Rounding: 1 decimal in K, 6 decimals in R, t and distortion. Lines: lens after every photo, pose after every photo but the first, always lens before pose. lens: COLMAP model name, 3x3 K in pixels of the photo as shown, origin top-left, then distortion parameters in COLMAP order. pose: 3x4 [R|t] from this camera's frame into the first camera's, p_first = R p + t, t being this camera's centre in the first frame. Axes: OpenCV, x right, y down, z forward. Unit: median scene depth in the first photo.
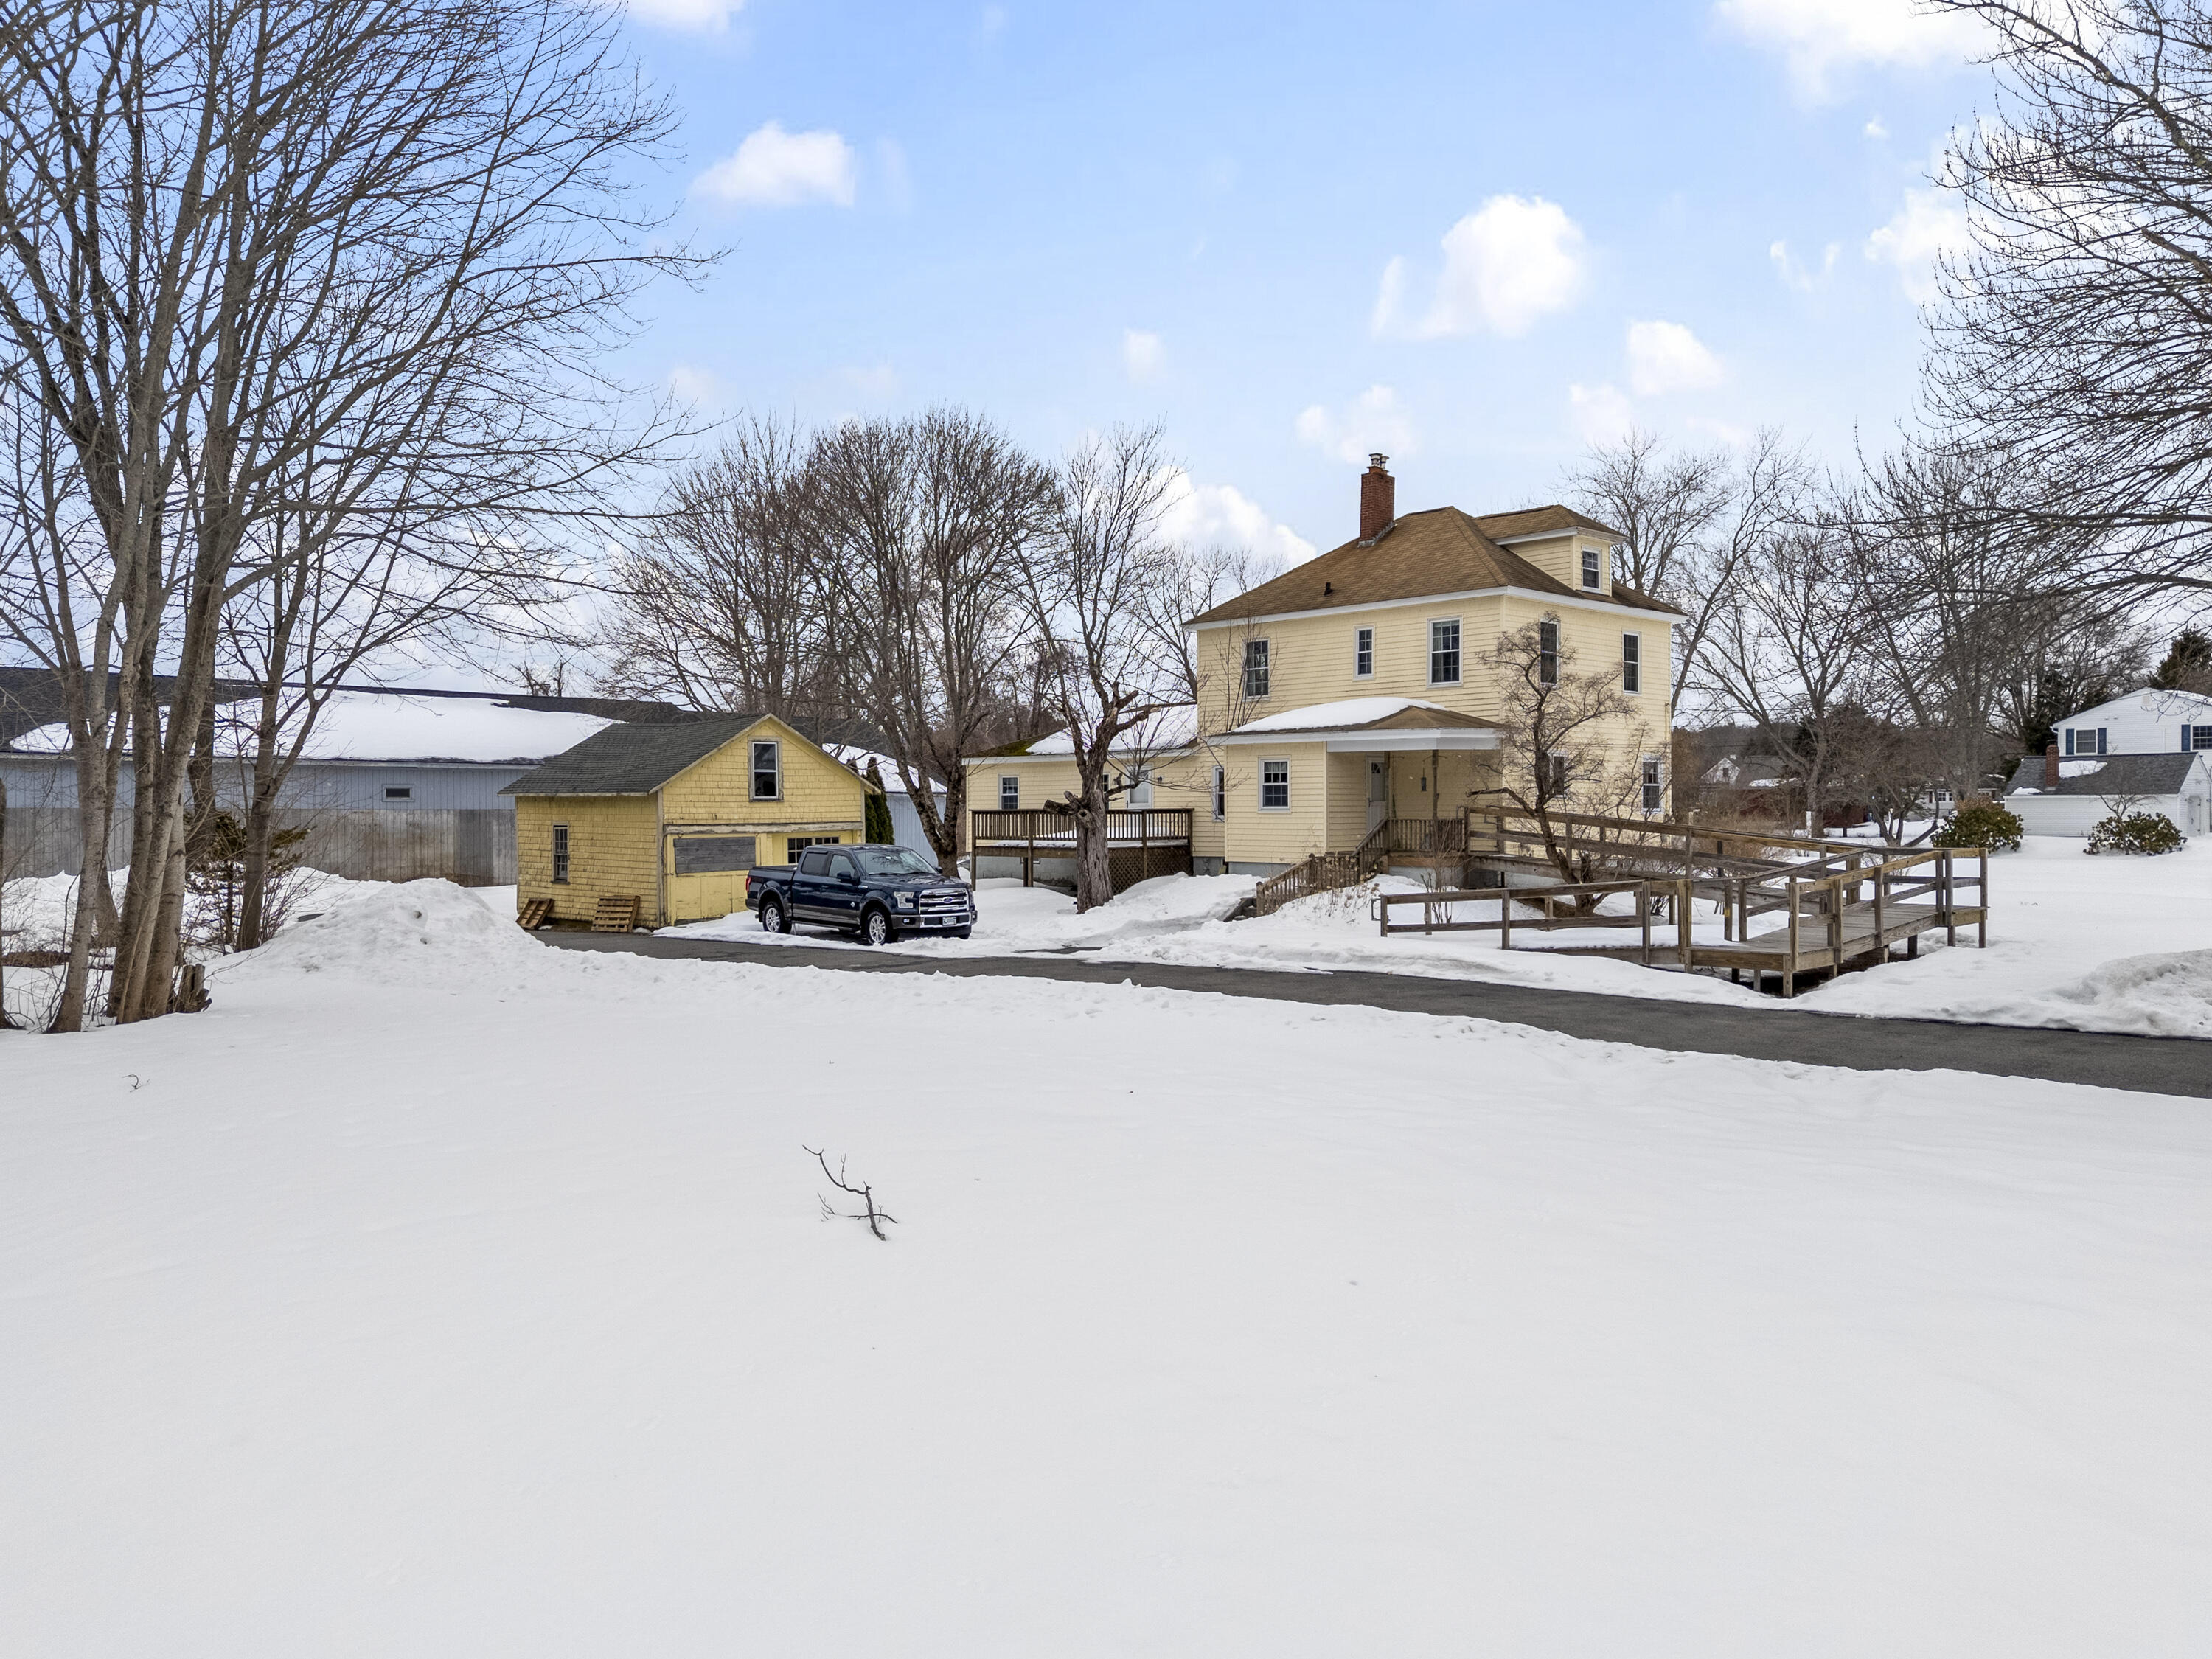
lens RADIAL K [[1635.5, 0, 1086.4], [0, 1635.5, 847.3], [0, 0, 1]] dist [0.080022, -0.065357]
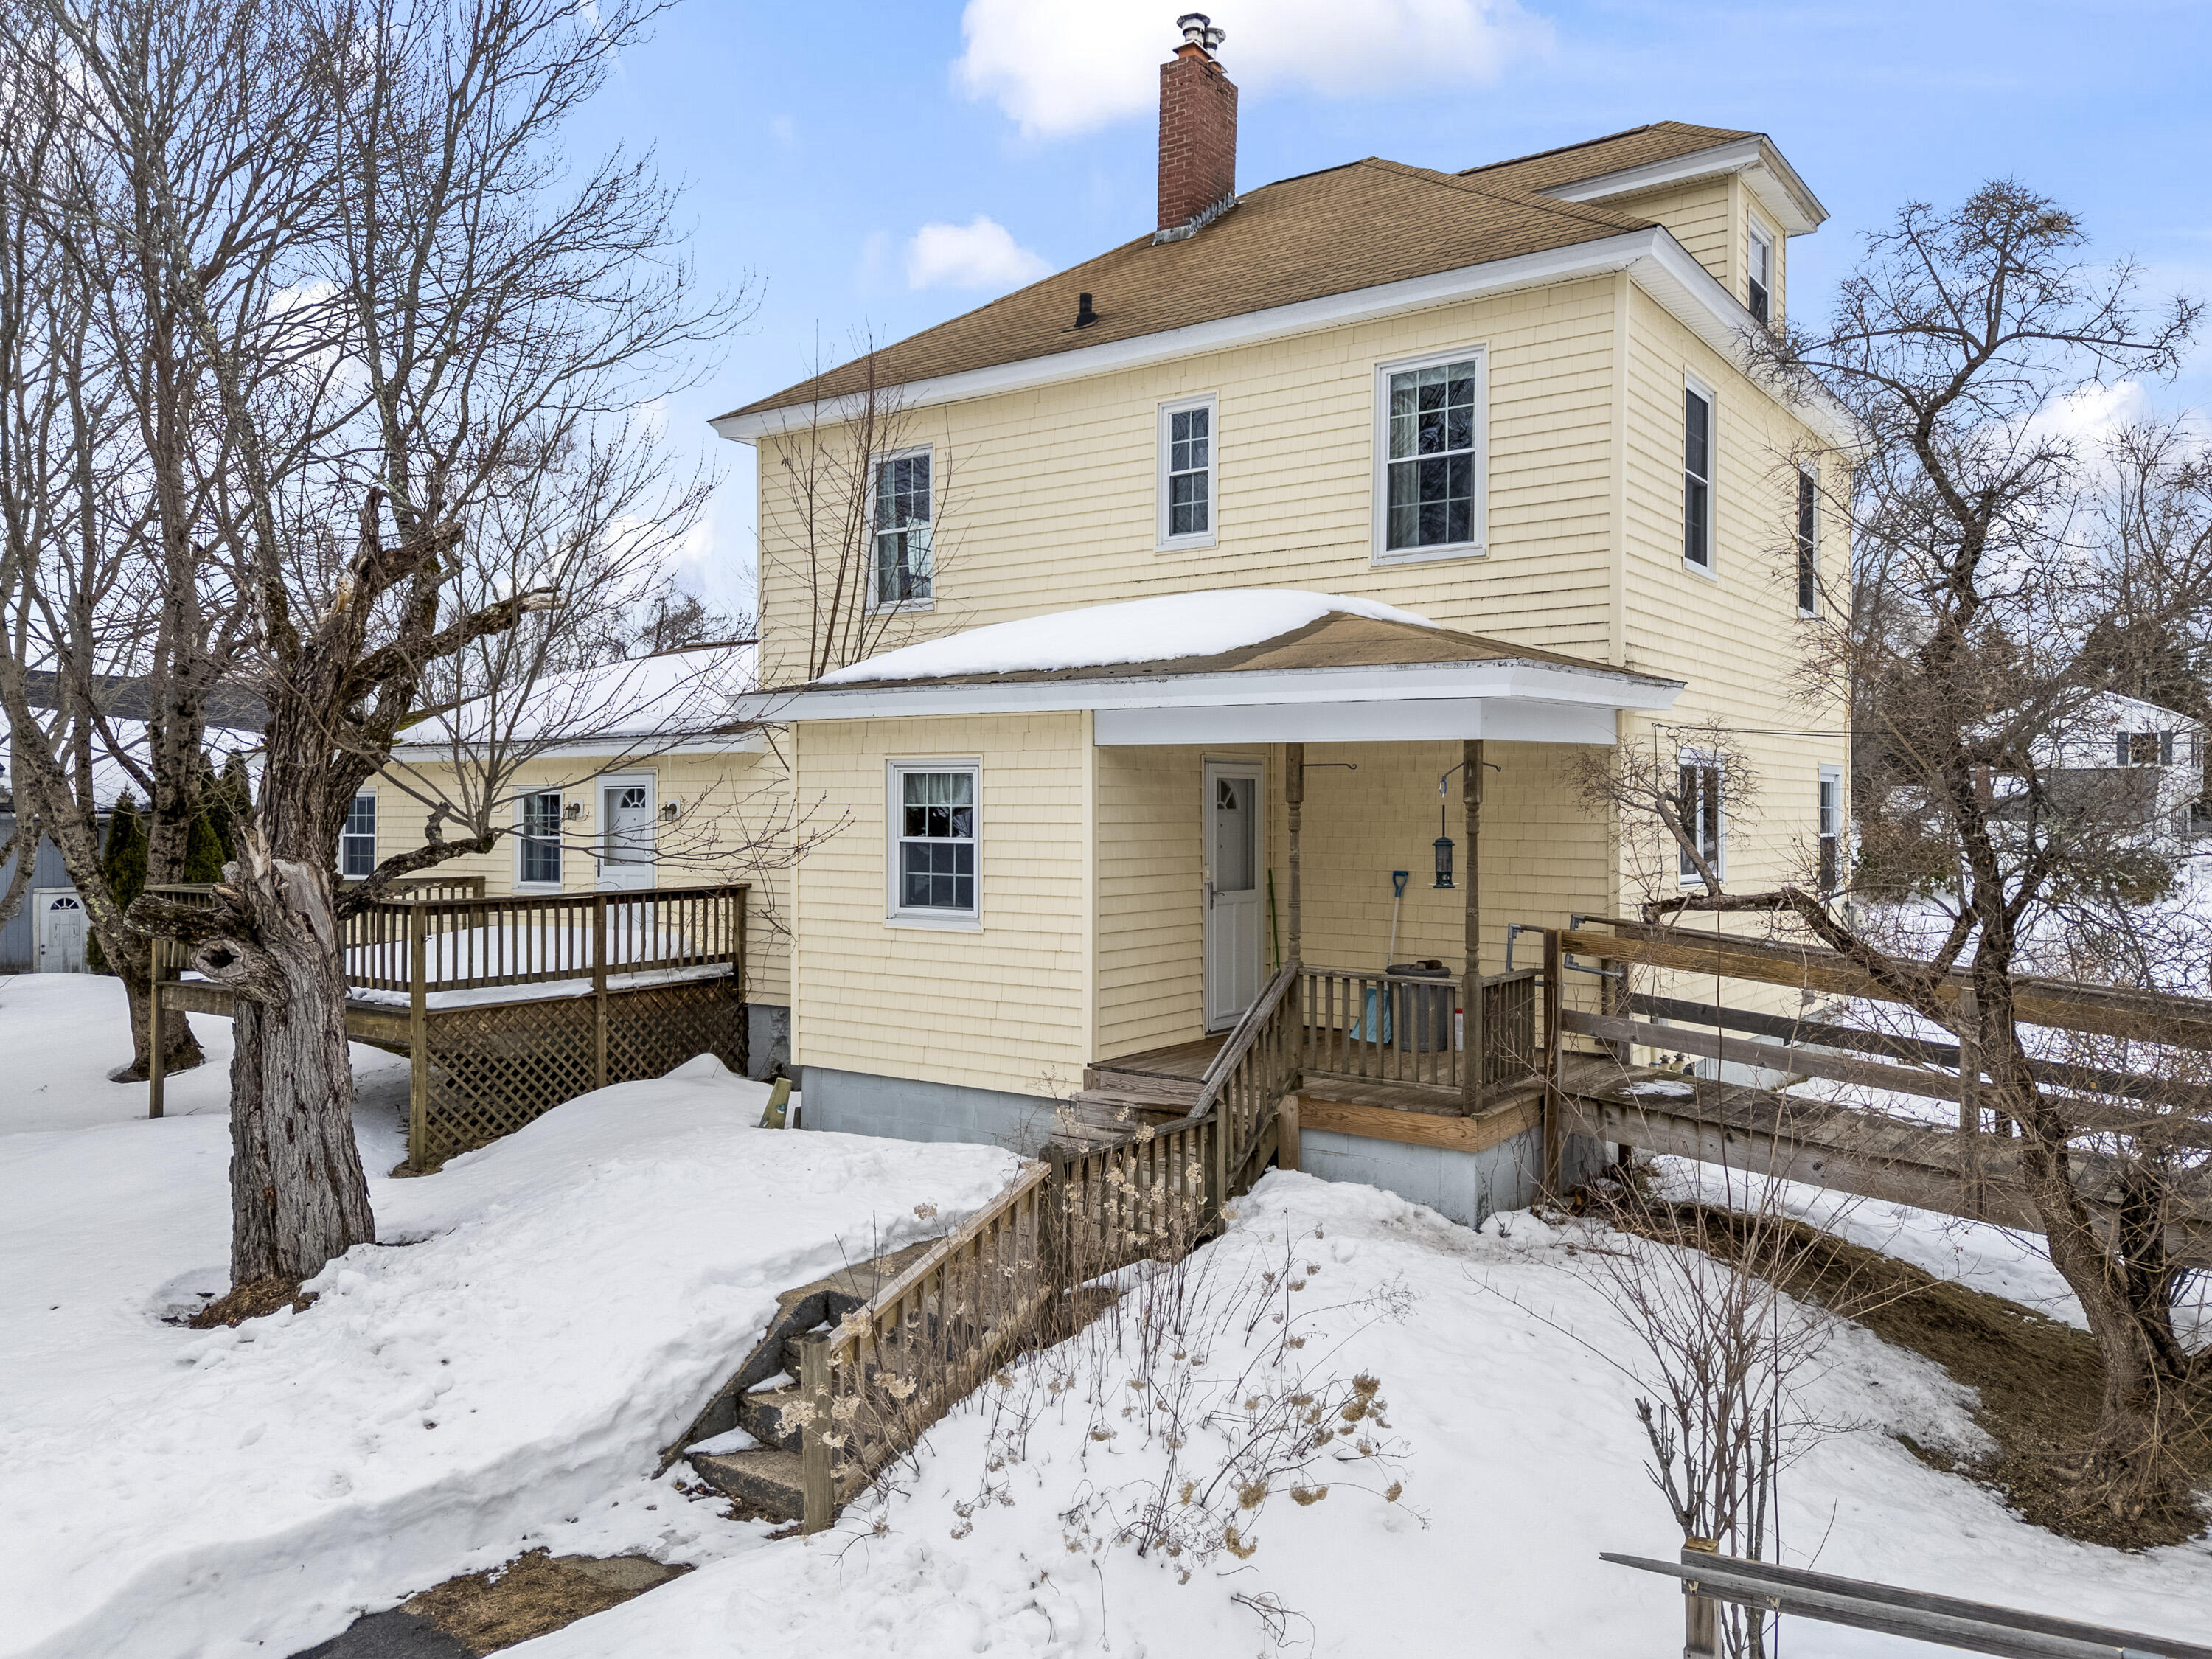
lens RADIAL K [[1635.5, 0, 1084.2], [0, 1635.5, 820.4], [0, 0, 1]] dist [0.080022, -0.065357]
pose [[0.985490, 0.005348, 0.169647, 0.085133], [-0.002404, 0.999843, -0.017554, -0.035339], [-0.169715, 0.016891, 0.985348, 0.641332]]
